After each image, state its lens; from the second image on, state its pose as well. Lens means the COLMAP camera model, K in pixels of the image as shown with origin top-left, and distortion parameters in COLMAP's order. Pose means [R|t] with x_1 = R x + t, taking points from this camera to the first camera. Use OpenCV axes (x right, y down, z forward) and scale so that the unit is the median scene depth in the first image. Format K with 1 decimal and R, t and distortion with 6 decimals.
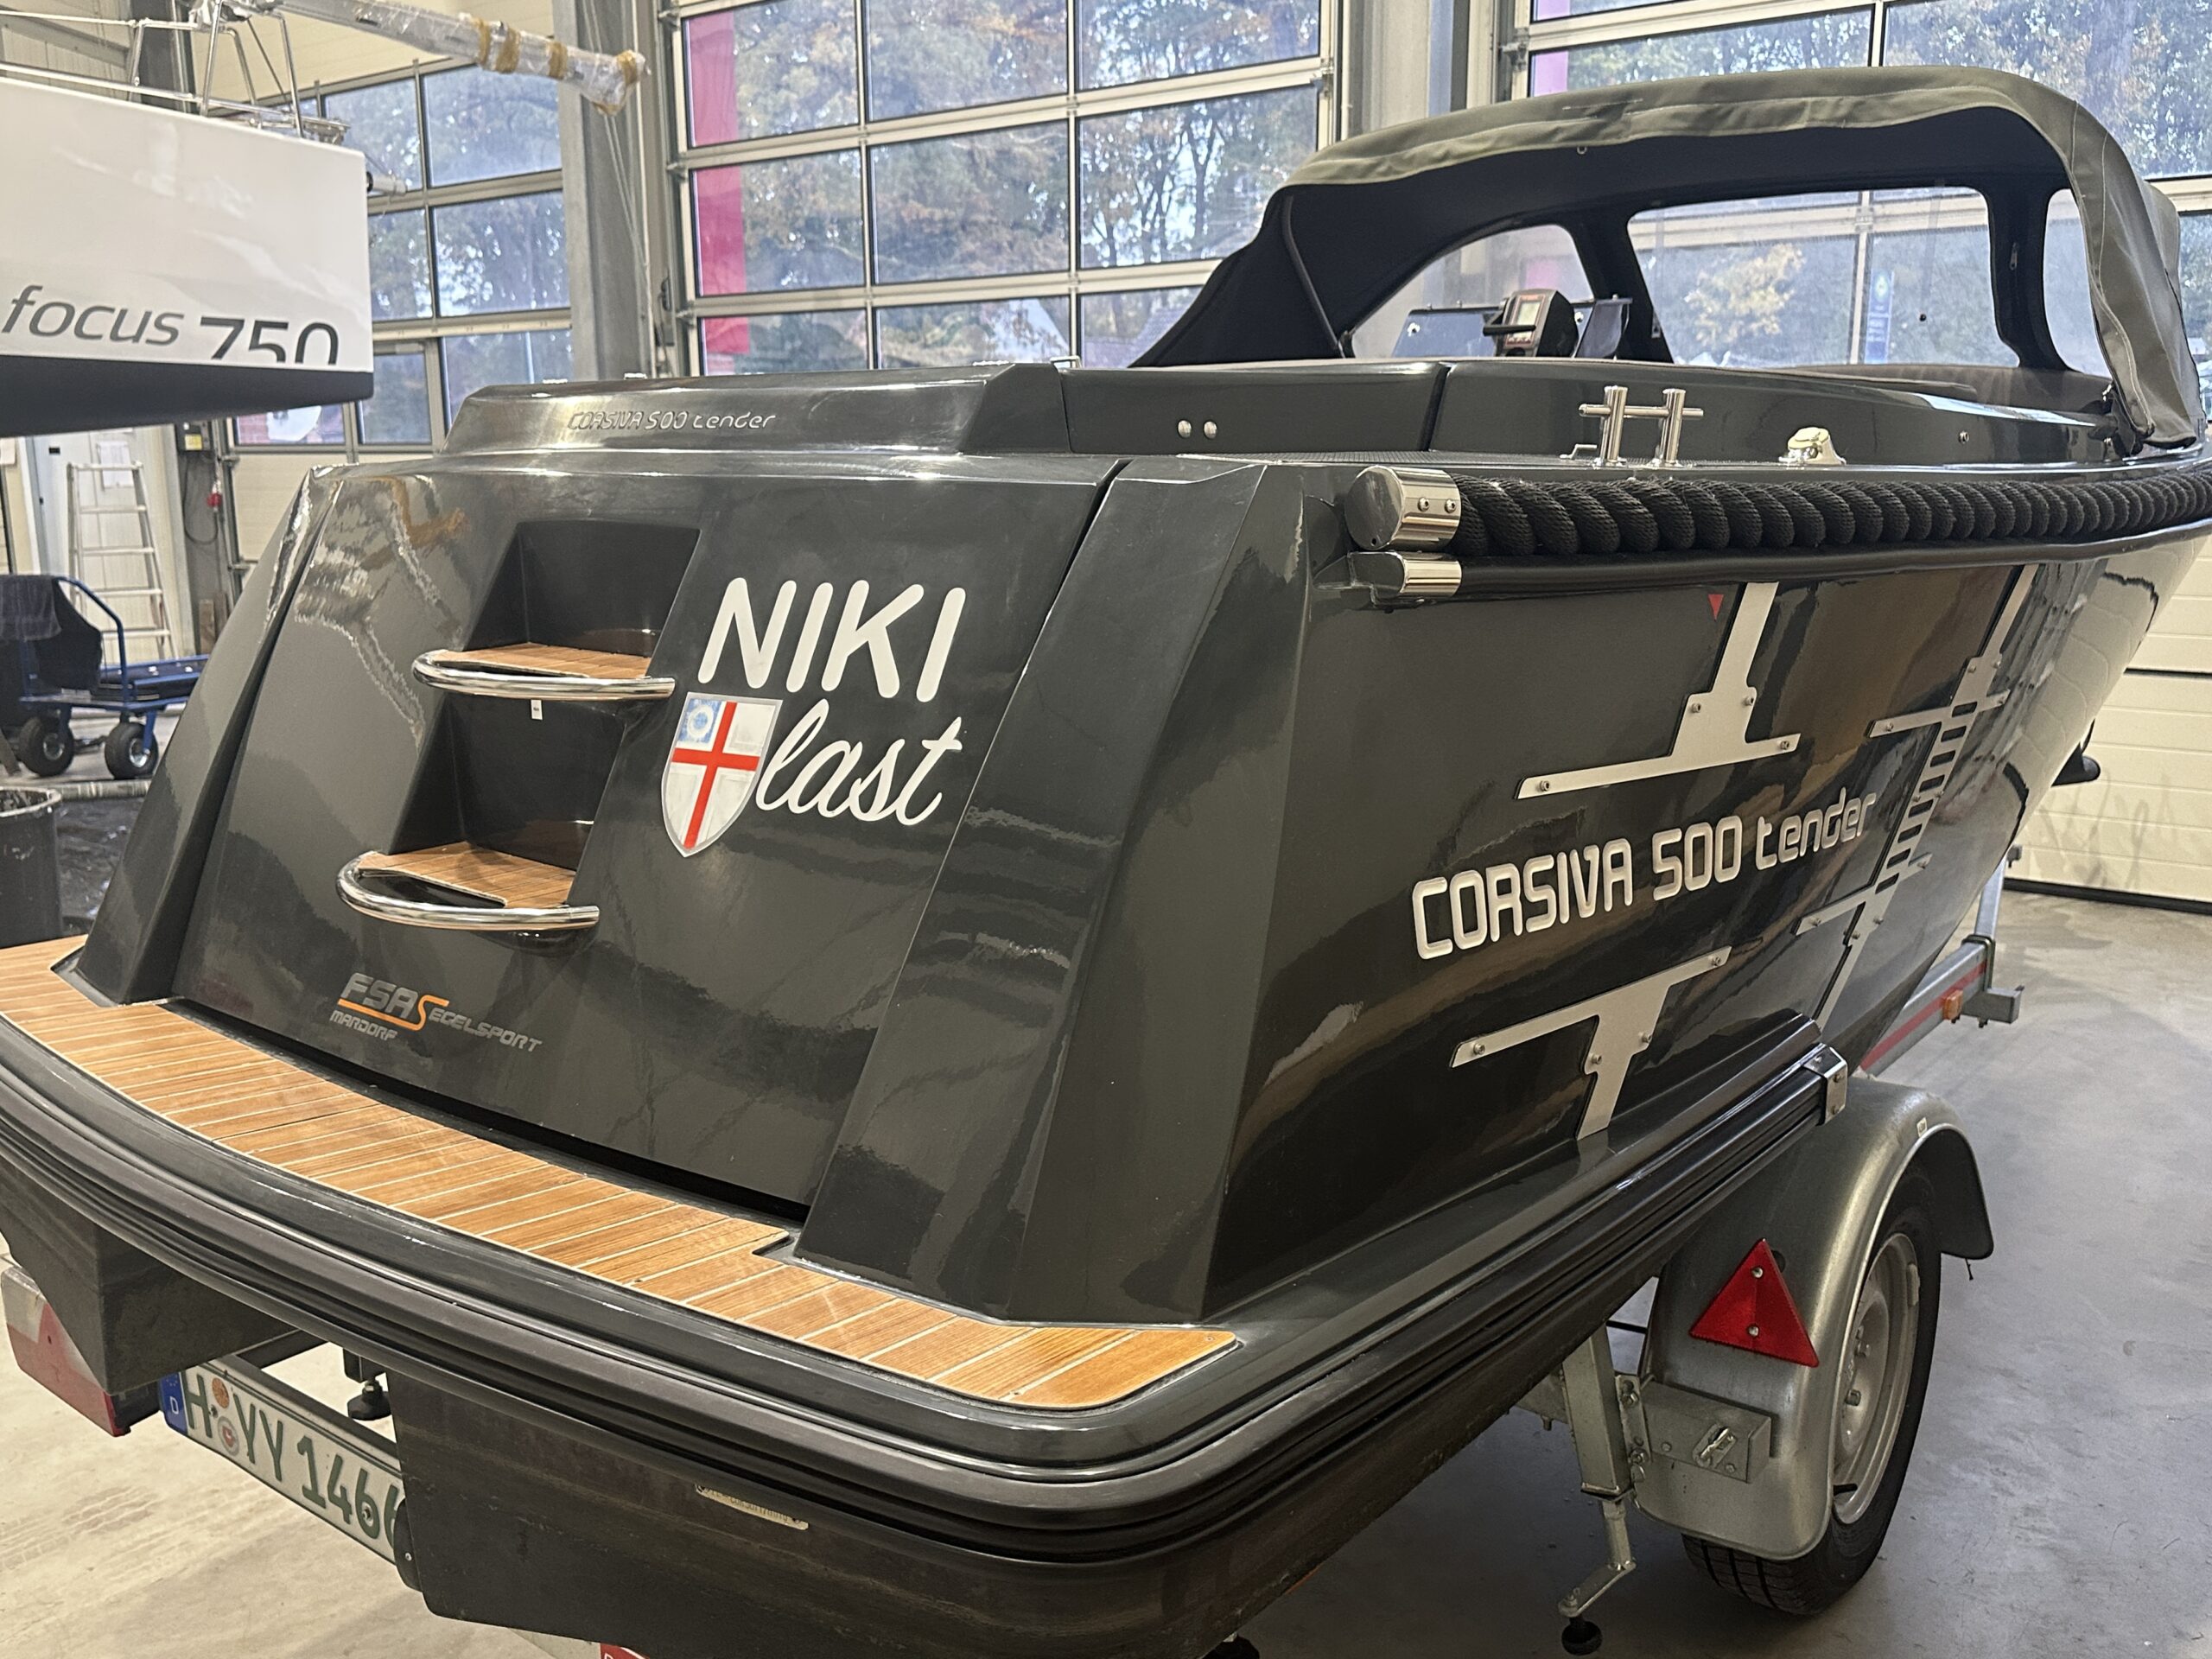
lens RADIAL K [[1902.8, 0, 1111.9], [0, 1902.8, 811.1], [0, 0, 1]] dist [0.154761, -0.323384]
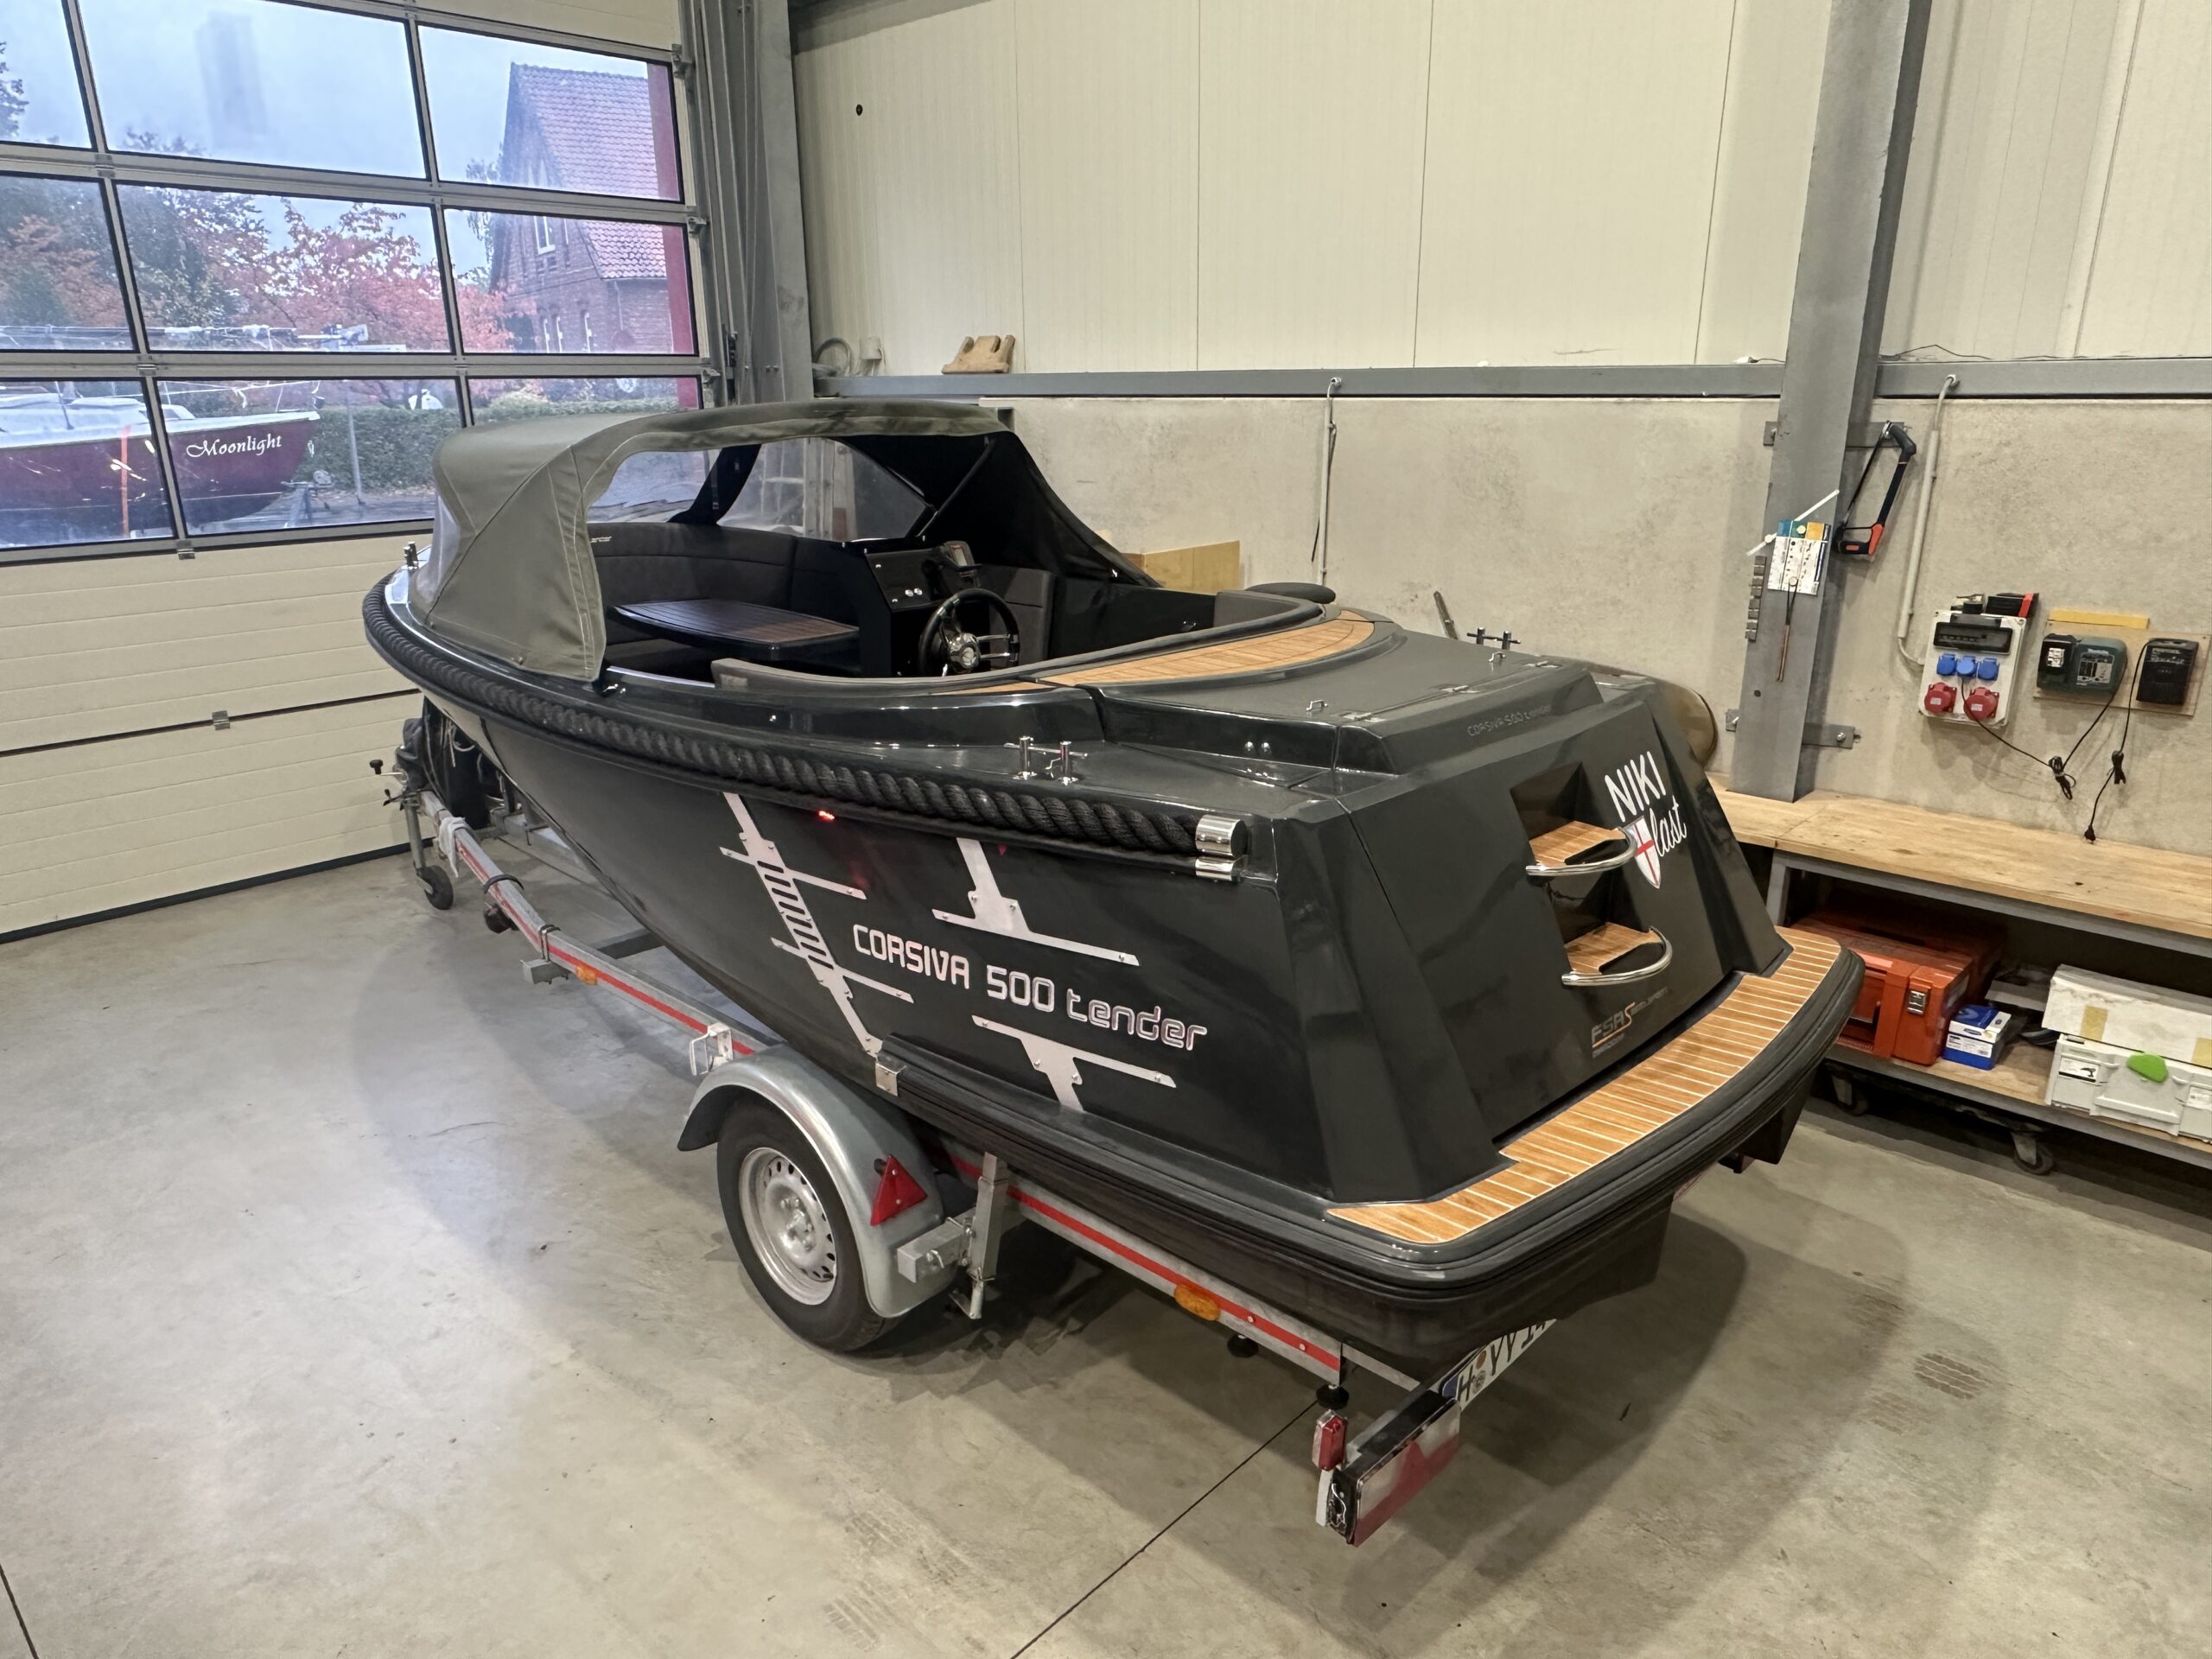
lens RADIAL K [[1410.3, 0, 1106.0], [0, 1410.3, 829.5], [0, 0, 1]] dist [-0.000254, 0.002314]
pose [[0.107889, -0.298127, 0.948409, -1.930723], [0.194390, 0.941890, 0.273964, -0.657704], [-0.974973, 0.154803, 0.159572, 1.359075]]
